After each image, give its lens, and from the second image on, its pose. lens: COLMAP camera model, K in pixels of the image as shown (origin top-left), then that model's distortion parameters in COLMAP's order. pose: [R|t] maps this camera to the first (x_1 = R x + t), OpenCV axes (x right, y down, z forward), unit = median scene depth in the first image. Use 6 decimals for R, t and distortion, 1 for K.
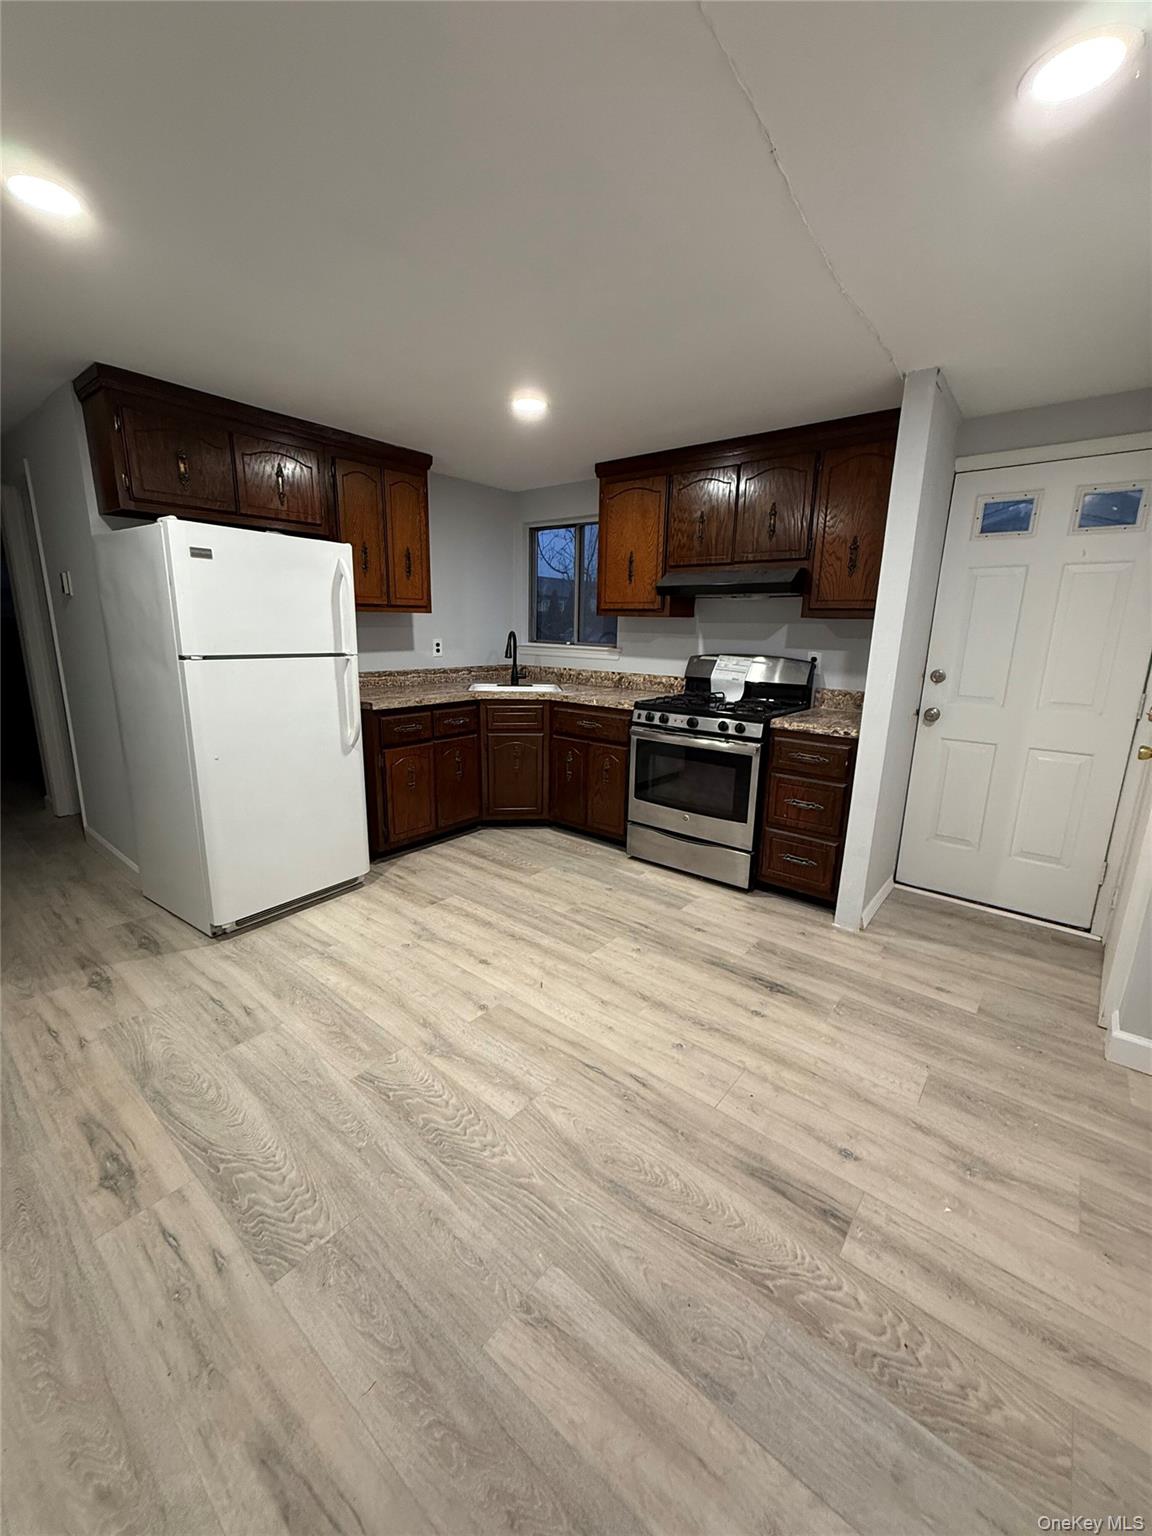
lens RADIAL K [[604.2, 0, 566.4], [0, 604.2, 773.1], [0, 0, 1]] dist [0.000811, -0.000097]
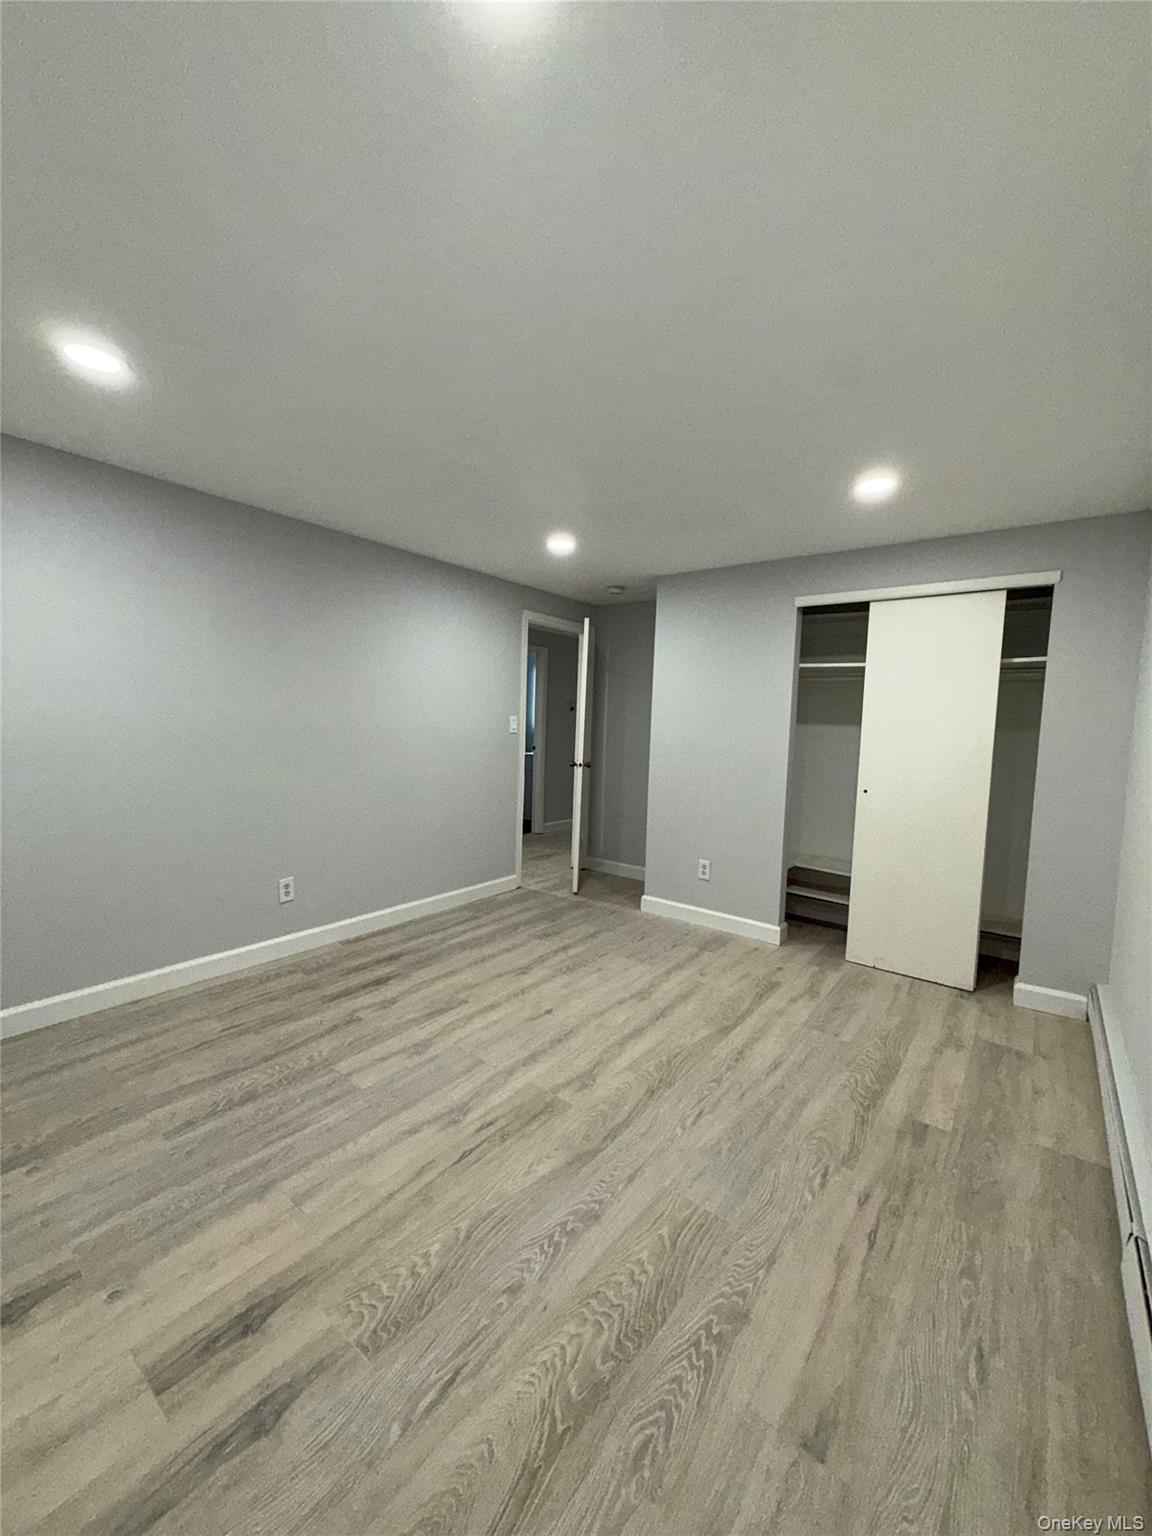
lens RADIAL K [[604.2, 0, 562.7], [0, 604.2, 768.3], [0, 0, 1]] dist [0.000811, -0.000097]
pose [[-0.017710, -0.100014, 0.994828, -0.537174], [0.208704, 0.972697, 0.101505, -0.118979], [-0.977819, 0.209422, 0.003647, 0.431378]]
